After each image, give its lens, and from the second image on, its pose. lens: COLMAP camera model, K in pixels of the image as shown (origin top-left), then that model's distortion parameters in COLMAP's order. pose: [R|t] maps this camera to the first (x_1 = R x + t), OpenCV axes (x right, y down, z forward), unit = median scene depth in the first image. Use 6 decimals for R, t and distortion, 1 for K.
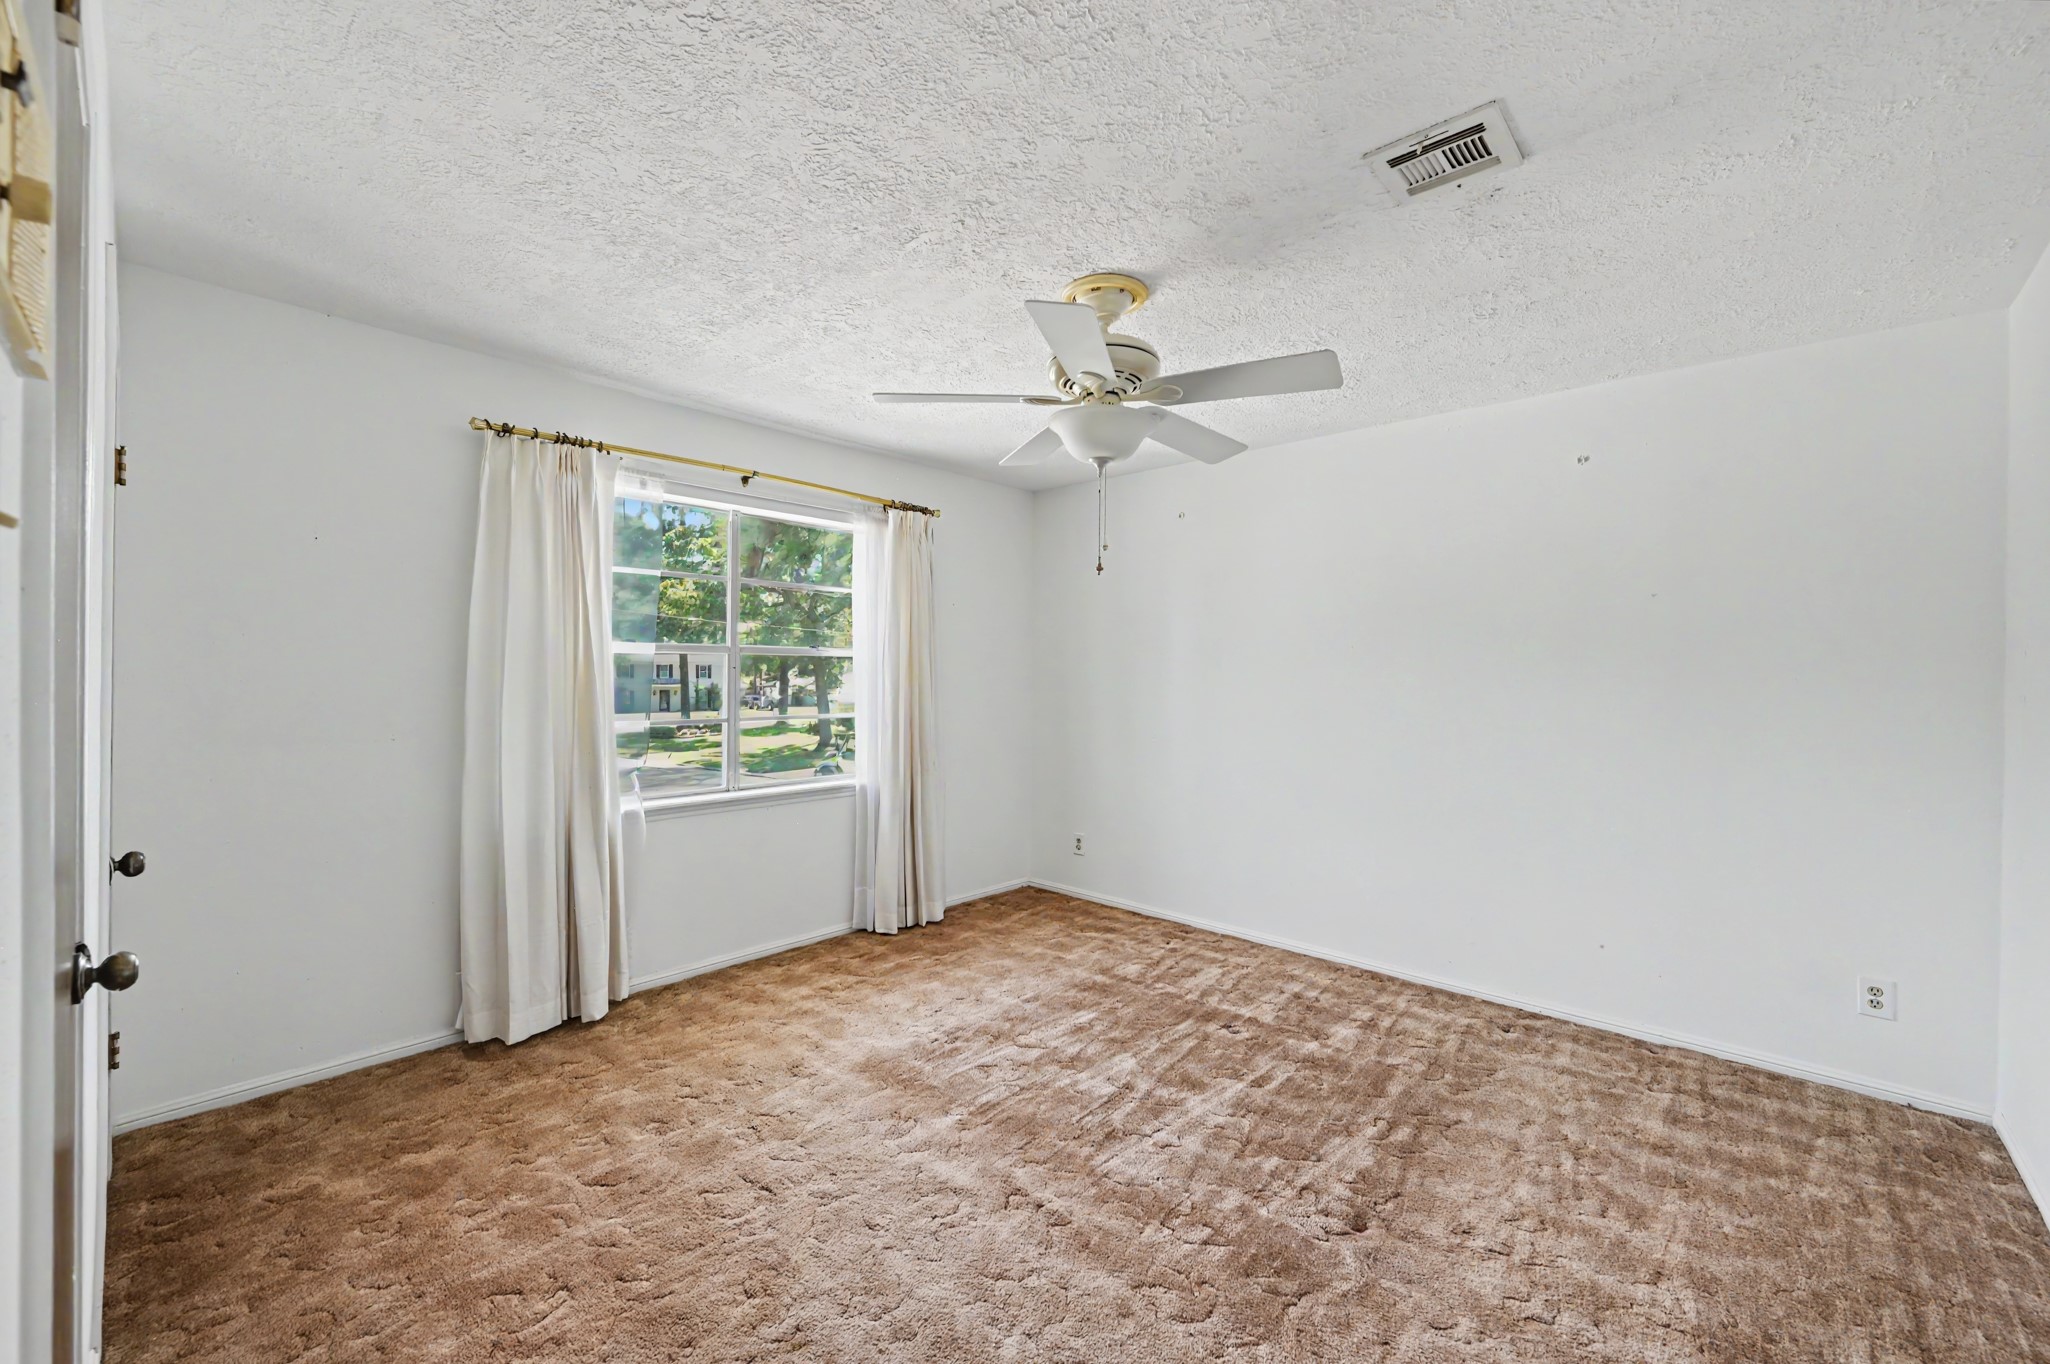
lens RADIAL K [[821.2, 0, 1035.5], [0, 821.2, 677.1], [0, 0, 1]] dist [0.001223, 0.000201]
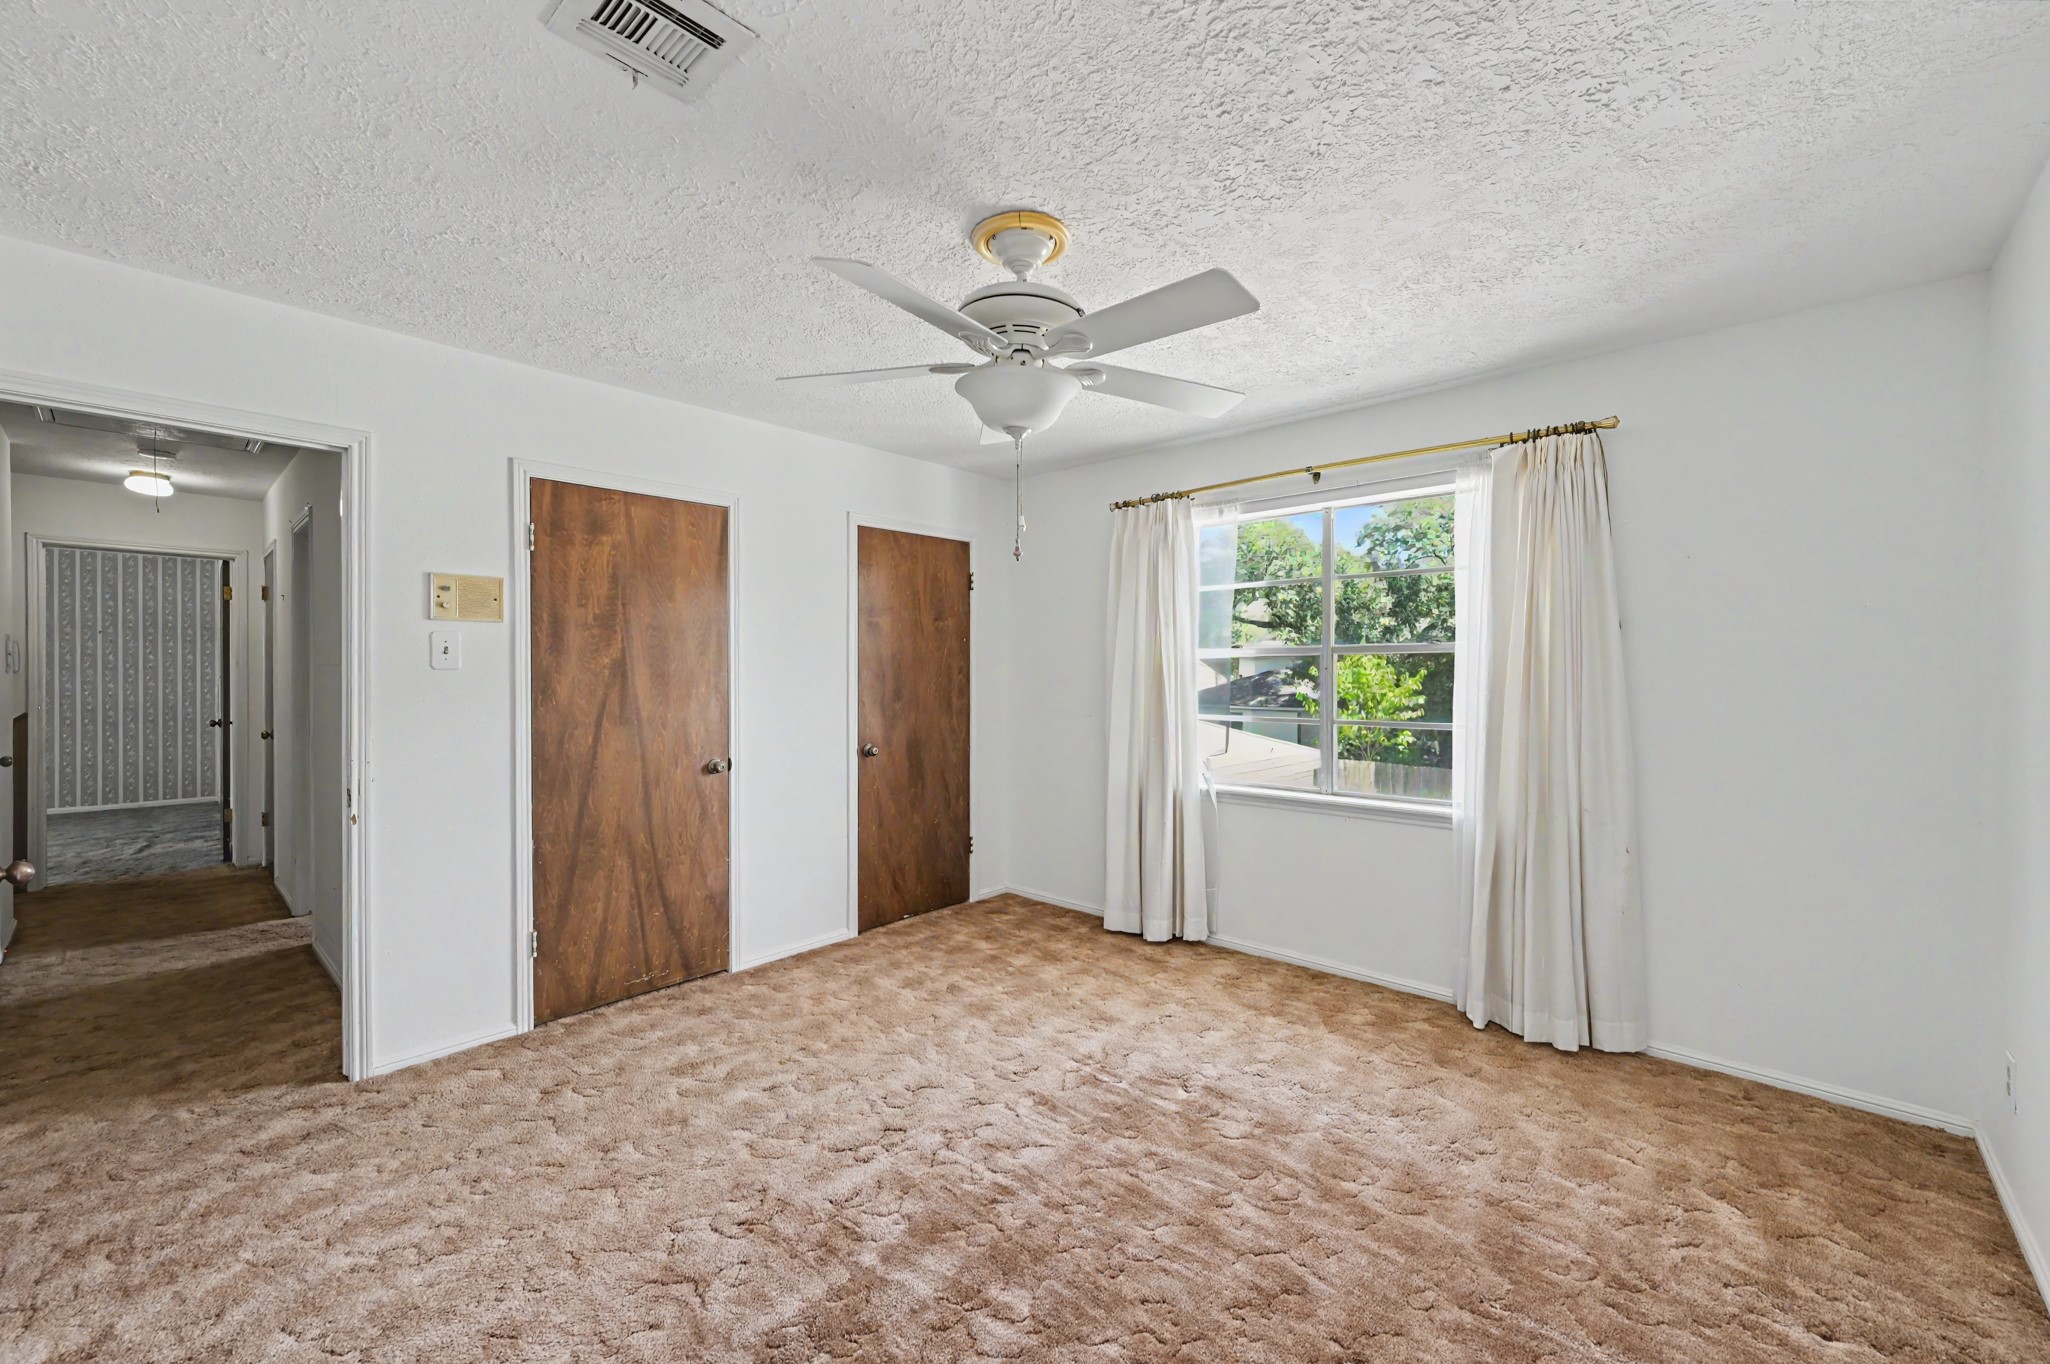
lens RADIAL K [[821.2, 0, 1035.3], [0, 821.2, 680.3], [0, 0, 1]] dist [0.001223, 0.000201]
pose [[0.003575, 0.009424, -0.999949, 0.693243], [-0.002548, 0.999952, 0.009415, -0.006955], [0.999990, 0.002515, 0.003599, 0.736476]]
